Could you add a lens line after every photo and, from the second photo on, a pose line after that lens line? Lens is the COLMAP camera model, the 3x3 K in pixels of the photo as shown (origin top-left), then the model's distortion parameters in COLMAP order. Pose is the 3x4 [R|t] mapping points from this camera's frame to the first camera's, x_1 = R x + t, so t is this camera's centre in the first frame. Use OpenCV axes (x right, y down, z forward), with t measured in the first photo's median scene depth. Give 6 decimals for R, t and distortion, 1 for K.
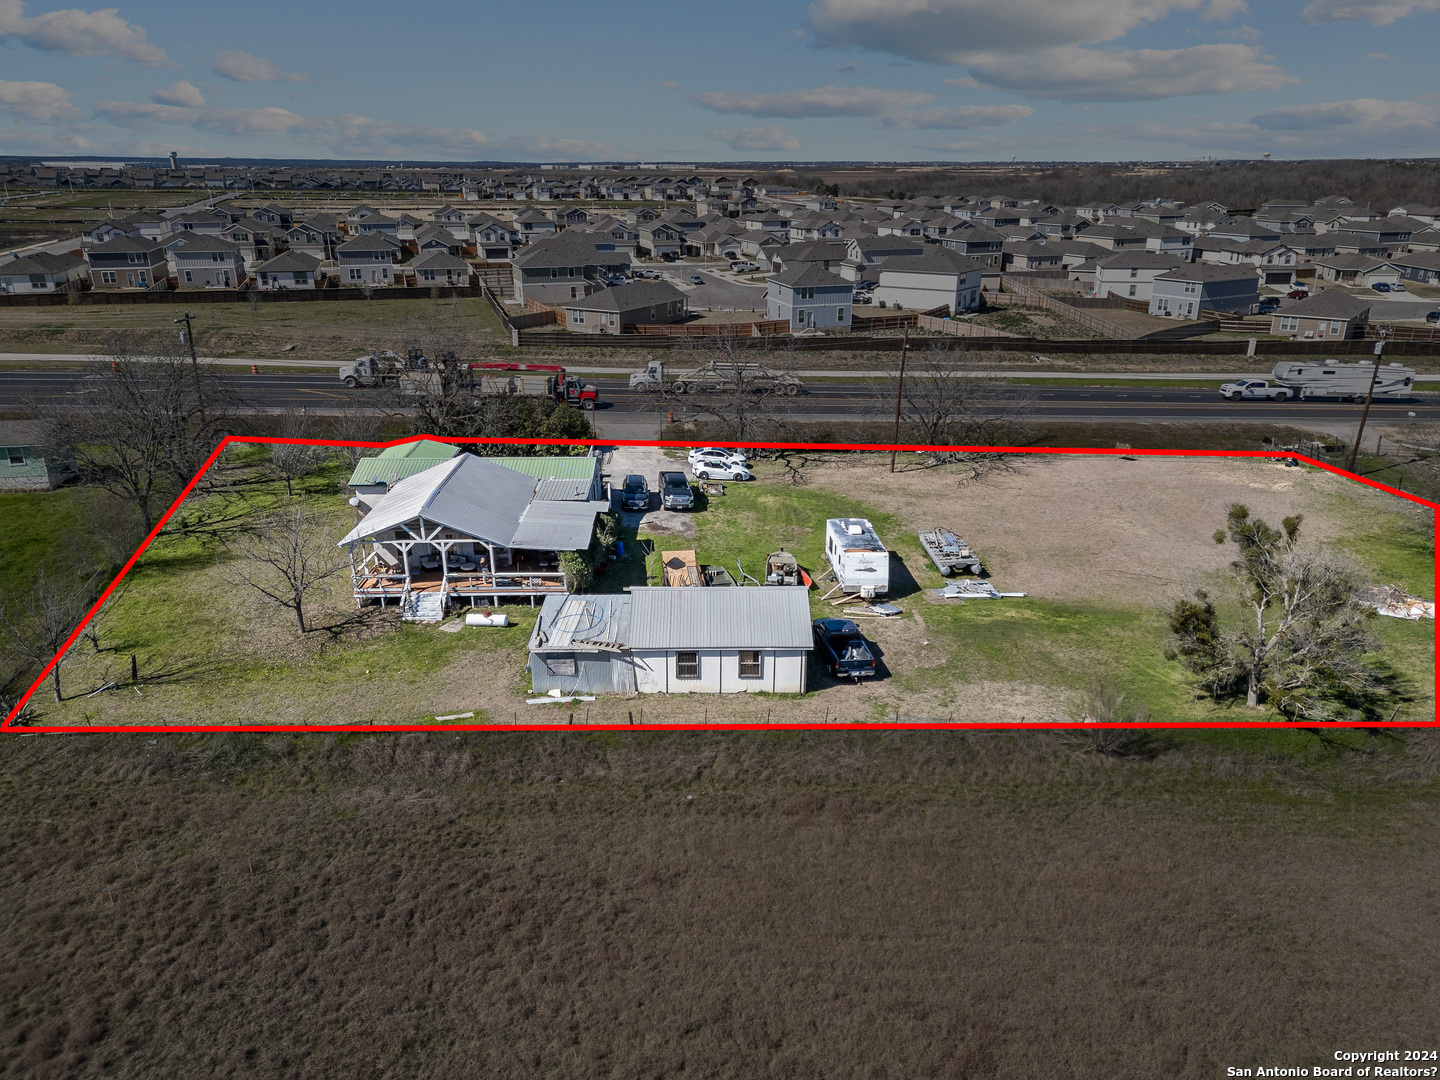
lens RADIAL K [[1007.2, 0, 720.0], [0, 1007.2, 540.0], [0, 0, 1]] dist [0.075944, -0.077803]
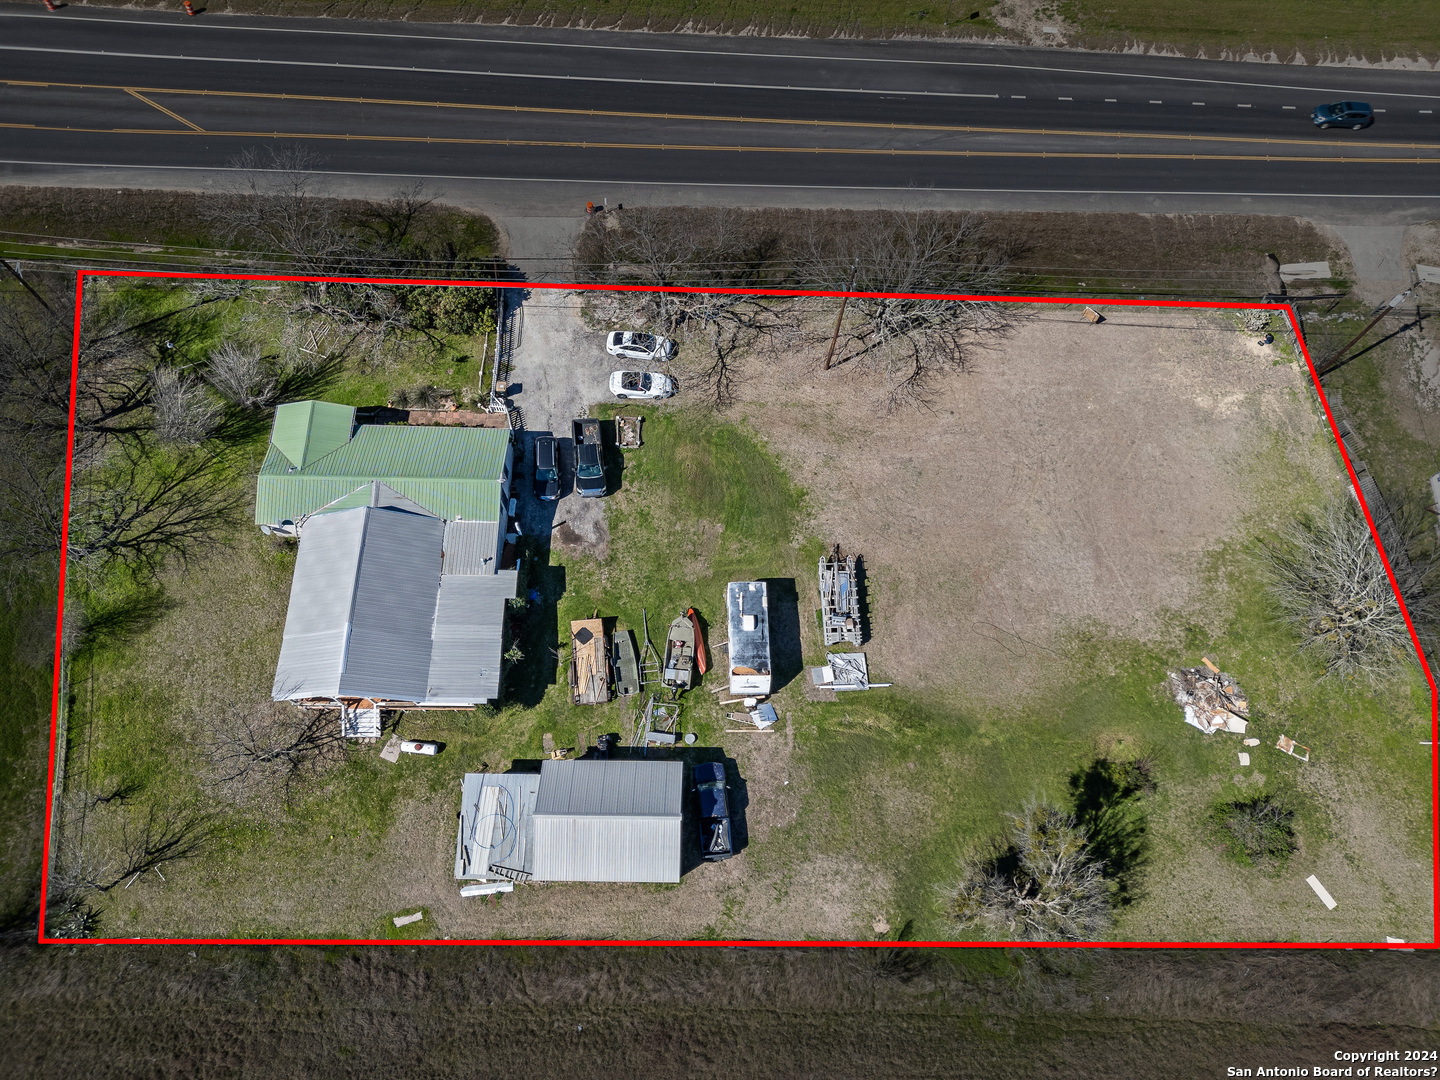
lens RADIAL K [[1007.2, 0, 720.0], [0, 1007.2, 540.0], [0, 0, 1]] dist [0.075944, -0.077803]
pose [[0.999561, 0.027494, 0.011072, 0.098316], [-0.026917, 0.685585, 0.727494, -0.940616], [0.012411, -0.727473, 0.686024, 0.362163]]
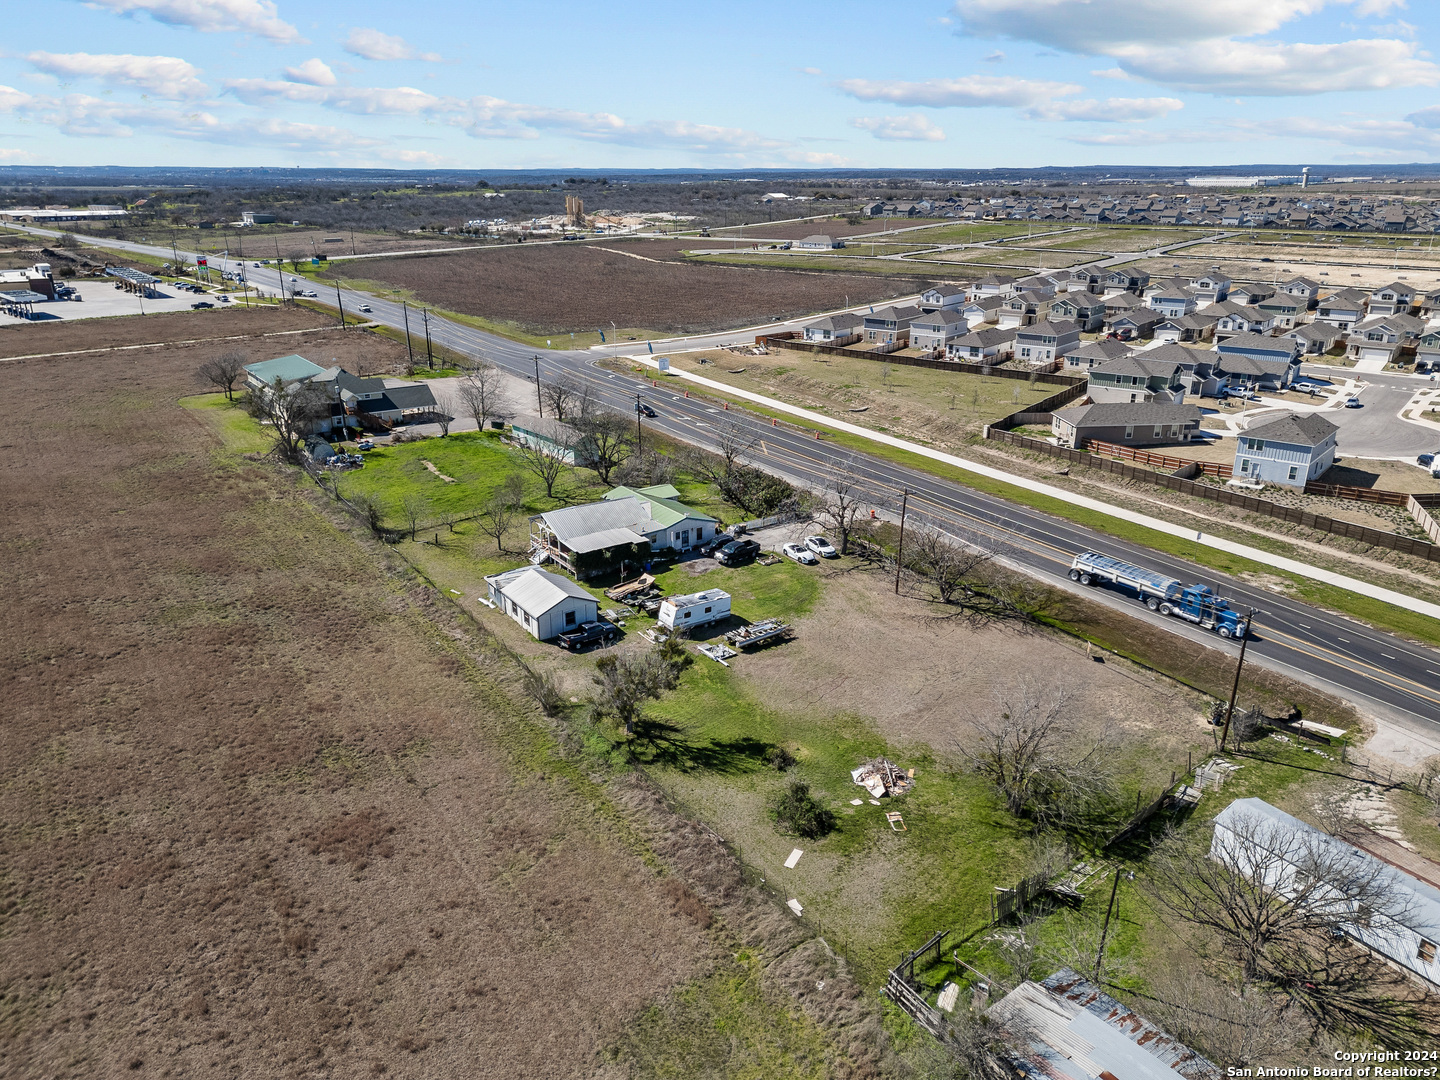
lens RADIAL K [[996.9, 0, 717.3], [0, 996.9, 602.8], [0, 0, 1]] dist [0.050467, -0.032533]
pose [[0.551748, 0.329972, -0.765959, 1.550493], [-0.290288, 0.936958, 0.194532, -0.359637], [0.781861, 0.115016, 0.612752, 0.025451]]
